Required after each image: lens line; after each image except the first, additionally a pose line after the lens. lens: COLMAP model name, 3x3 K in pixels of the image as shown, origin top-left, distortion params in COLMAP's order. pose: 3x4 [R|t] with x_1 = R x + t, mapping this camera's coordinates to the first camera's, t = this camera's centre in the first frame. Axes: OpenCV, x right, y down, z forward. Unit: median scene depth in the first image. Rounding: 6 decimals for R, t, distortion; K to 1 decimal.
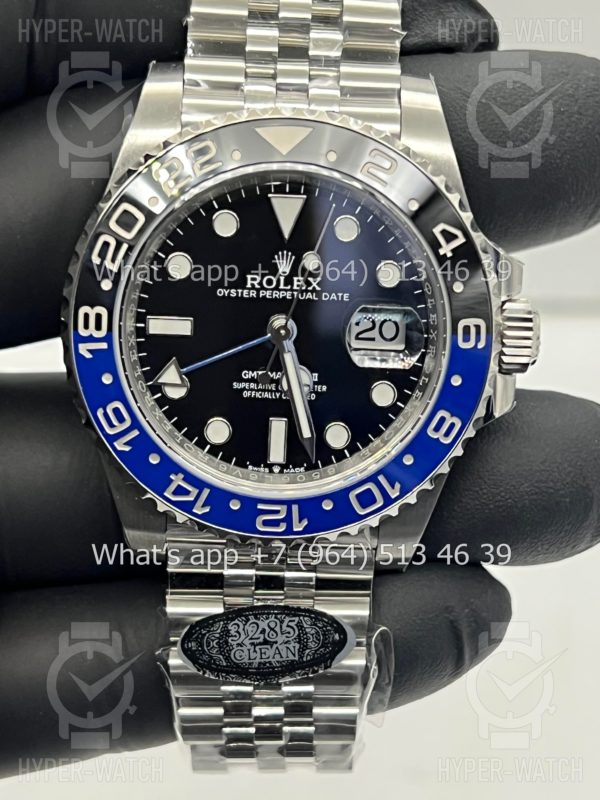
lens RADIAL K [[1798.7, 0, 300.0], [0, 1798.7, 400.0], [0, 0, 1]] dist [0.076113, 0.331278]
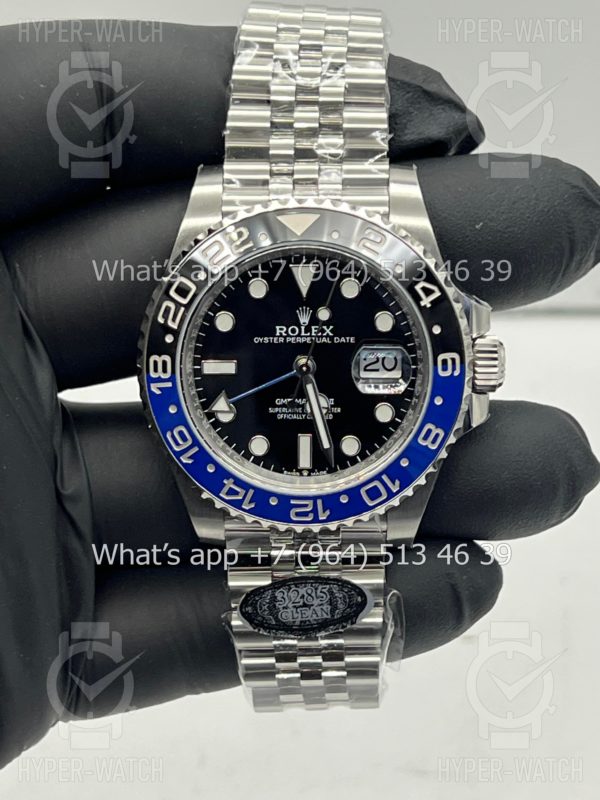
lens RADIAL K [[1798.7, 0, 300.0], [0, 1798.7, 400.0], [0, 0, 1]] dist [0.076113, 0.331278]
pose [[0.997567, -0.036377, -0.059465, 0.063706], [0.037307, 0.999197, 0.014605, -0.034015], [0.058886, -0.016788, 0.998124, -0.307890]]
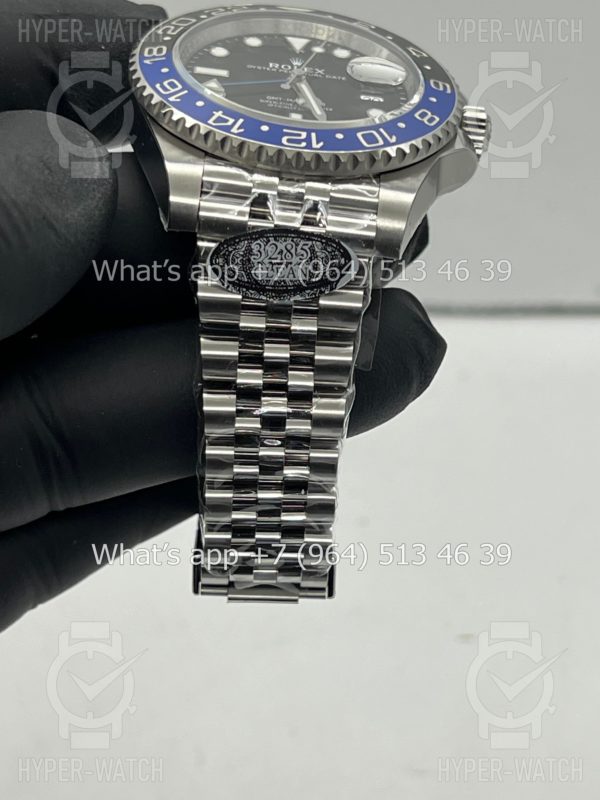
lens RADIAL K [[1798.7, 0, 300.0], [0, 1798.7, 400.0], [0, 0, 1]] dist [0.076113, 0.331278]
pose [[0.993808, 0.067326, 0.088391, -0.108007], [0.043142, 0.499289, -0.865361, 1.210984], [-0.102394, 0.863816, 0.493293, 0.550201]]
